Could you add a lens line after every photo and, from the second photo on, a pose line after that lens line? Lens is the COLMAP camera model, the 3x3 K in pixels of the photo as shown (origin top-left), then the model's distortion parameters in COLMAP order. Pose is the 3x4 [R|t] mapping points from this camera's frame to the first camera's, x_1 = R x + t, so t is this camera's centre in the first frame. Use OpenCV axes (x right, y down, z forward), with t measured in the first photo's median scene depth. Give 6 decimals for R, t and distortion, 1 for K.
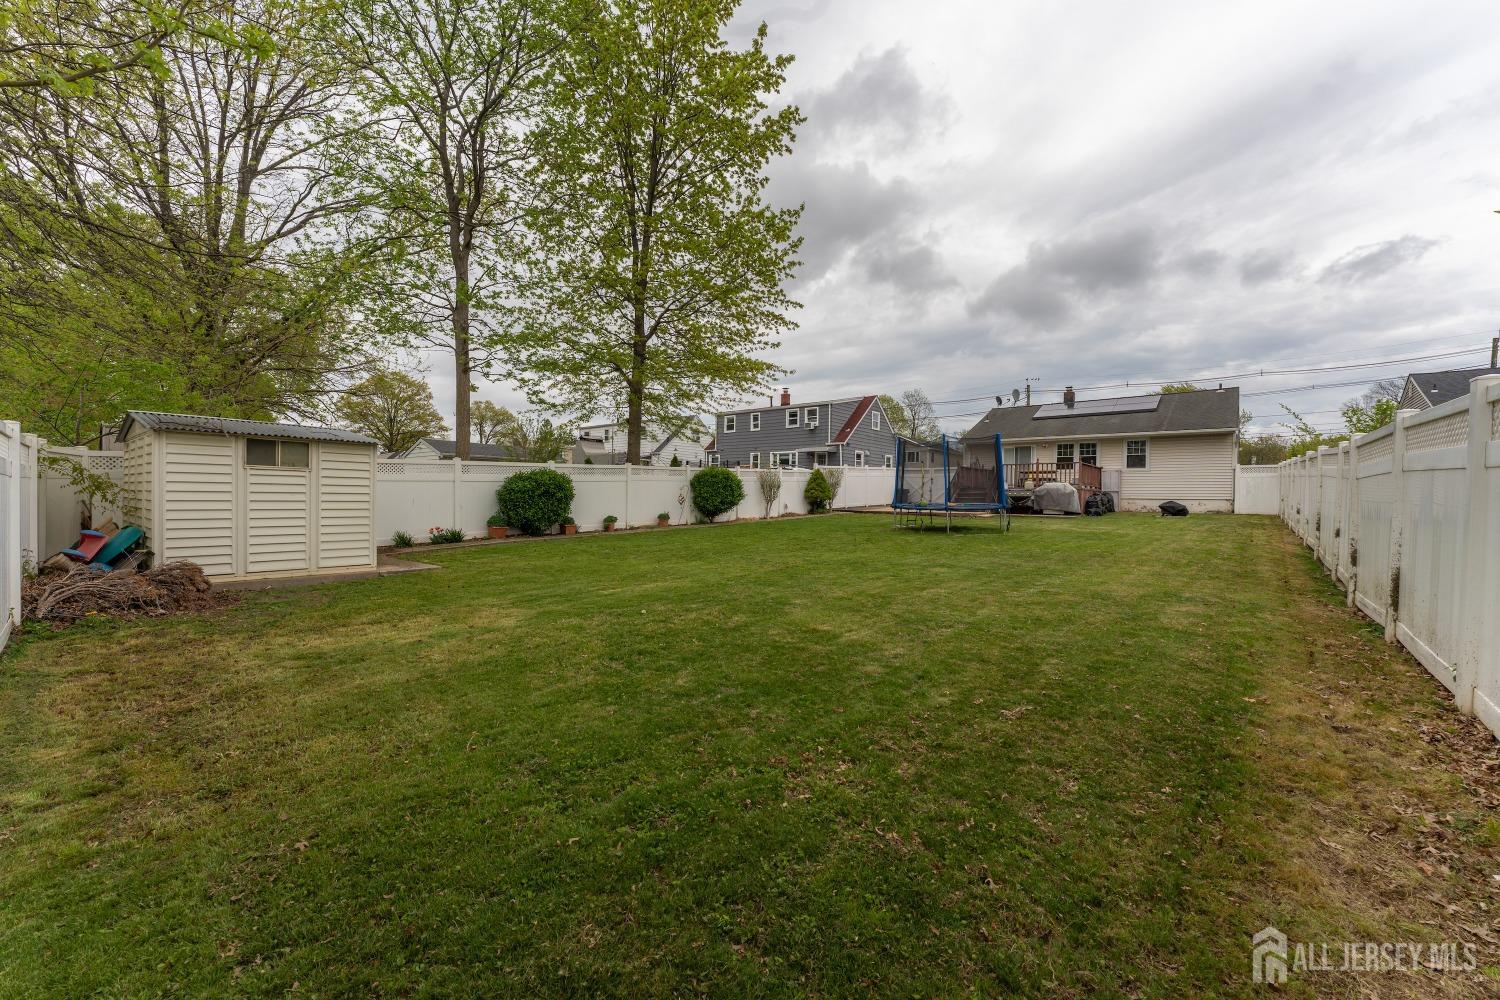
lens RADIAL K [[594.5, 0, 750.0], [0, 594.5, 500.0], [0, 0, 1]] dist [-0.001380, -0.000077]
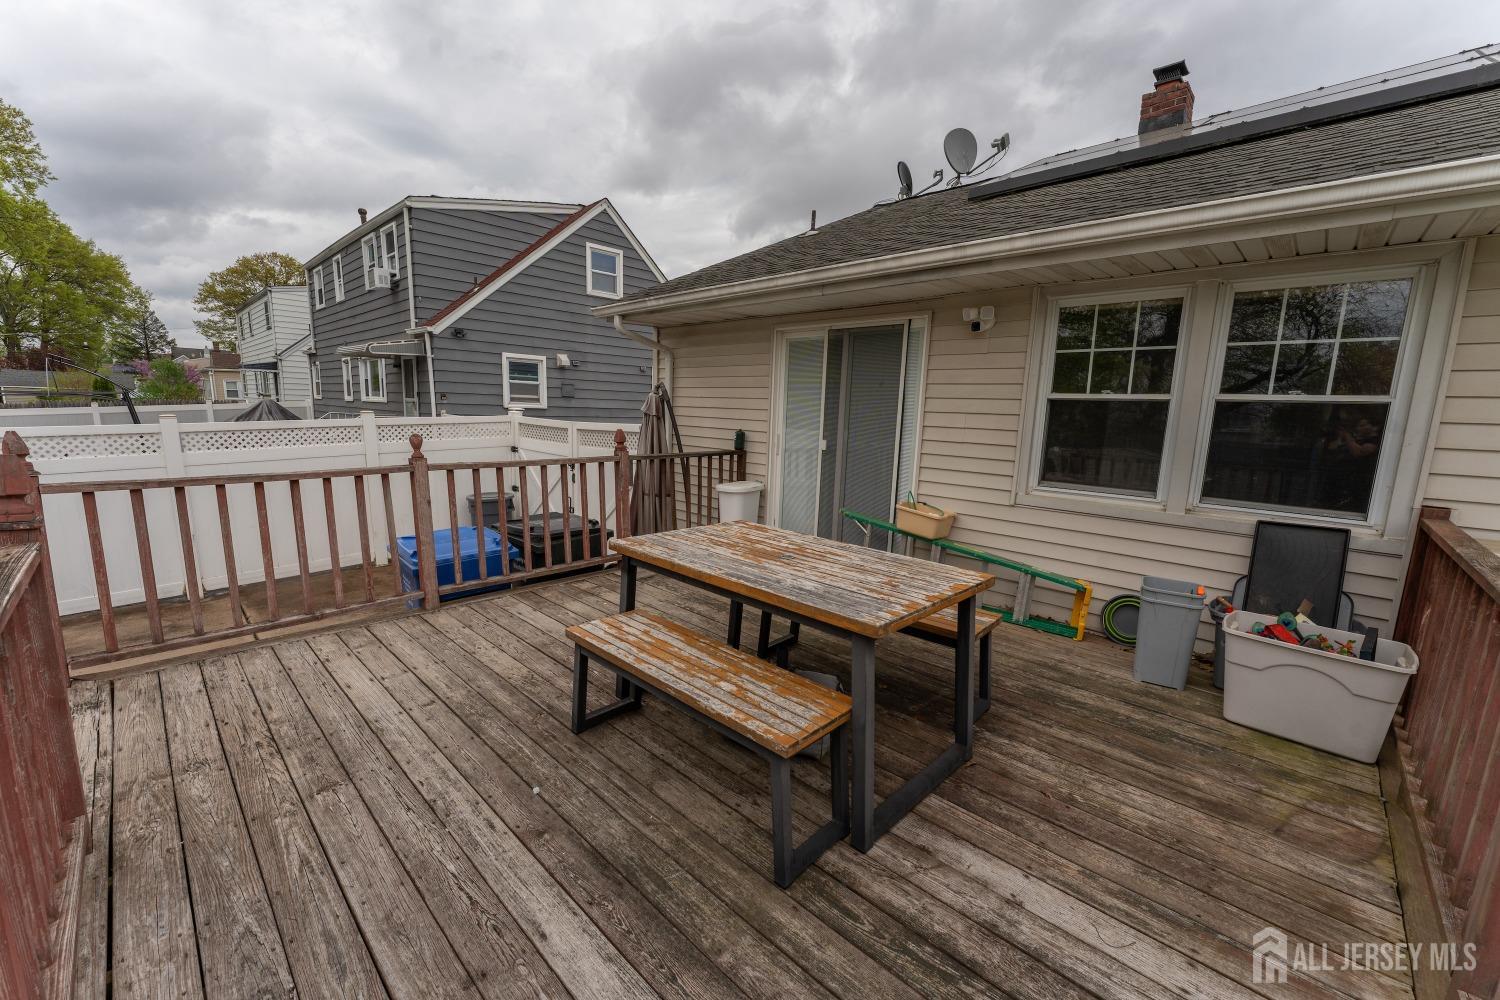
lens RADIAL K [[594.5, 0, 750.0], [0, 594.5, 500.0], [0, 0, 1]] dist [-0.001380, -0.000077]
pose [[0.999407, 0.027248, -0.021075, 0.430399], [-0.024114, 0.990303, 0.136816, -0.062127], [0.024598, -0.136226, 0.990372, 0.818717]]
